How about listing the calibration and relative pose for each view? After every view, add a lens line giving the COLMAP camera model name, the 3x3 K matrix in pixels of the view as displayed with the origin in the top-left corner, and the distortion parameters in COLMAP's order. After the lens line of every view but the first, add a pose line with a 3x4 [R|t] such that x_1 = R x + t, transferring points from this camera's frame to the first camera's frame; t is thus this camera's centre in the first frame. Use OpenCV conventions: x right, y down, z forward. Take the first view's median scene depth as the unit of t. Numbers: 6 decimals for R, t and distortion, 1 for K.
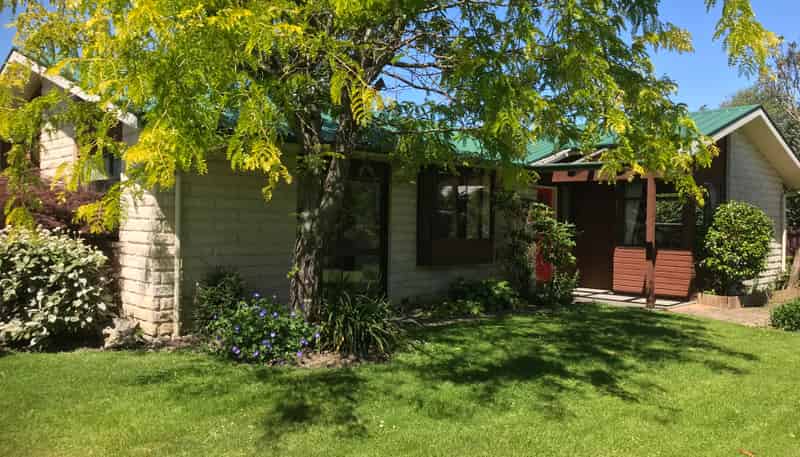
lens RADIAL K [[646.2, 0, 408.1], [0, 646.2, 213.0], [0, 0, 1]] dist [0.061842, 0.003285]
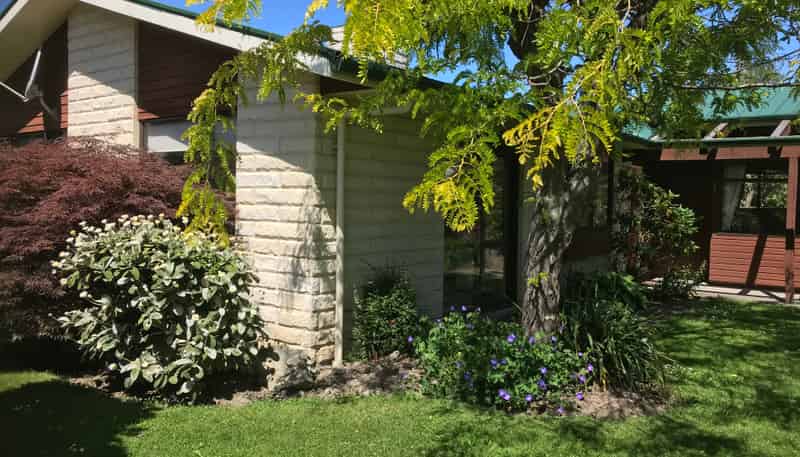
lens RADIAL K [[616.1, 0, 400.9], [0, 616.1, 199.5], [0, 0, 1]] dist [0.091468, -0.002004]
pose [[0.992501, -0.000106, 0.122236, -0.358790], [-0.000987, 0.999960, 0.008875, -0.003941], [-0.122232, -0.008929, 0.992461, 0.284946]]
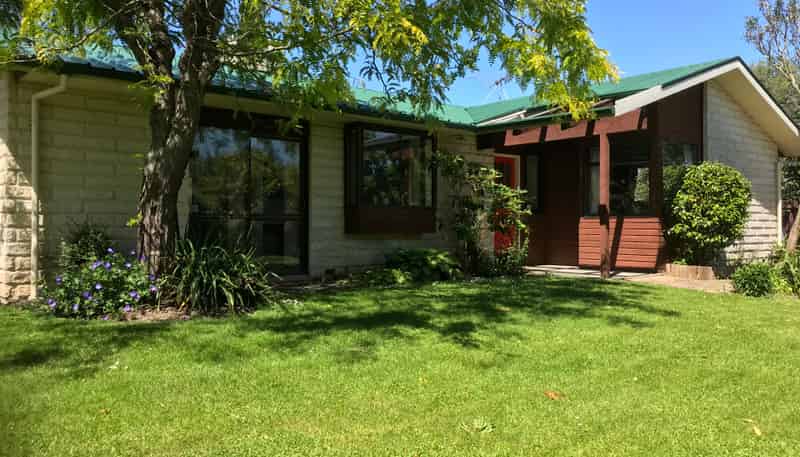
lens RADIAL K [[639.9, 0, 401.5], [0, 639.9, 211.3], [0, 0, 1]] dist [0.048318, -0.004609]
pose [[0.997385, -0.016789, -0.070294, 0.212652], [0.015857, 0.999779, -0.013795, 0.084447], [0.070510, 0.012645, 0.997431, 0.129423]]
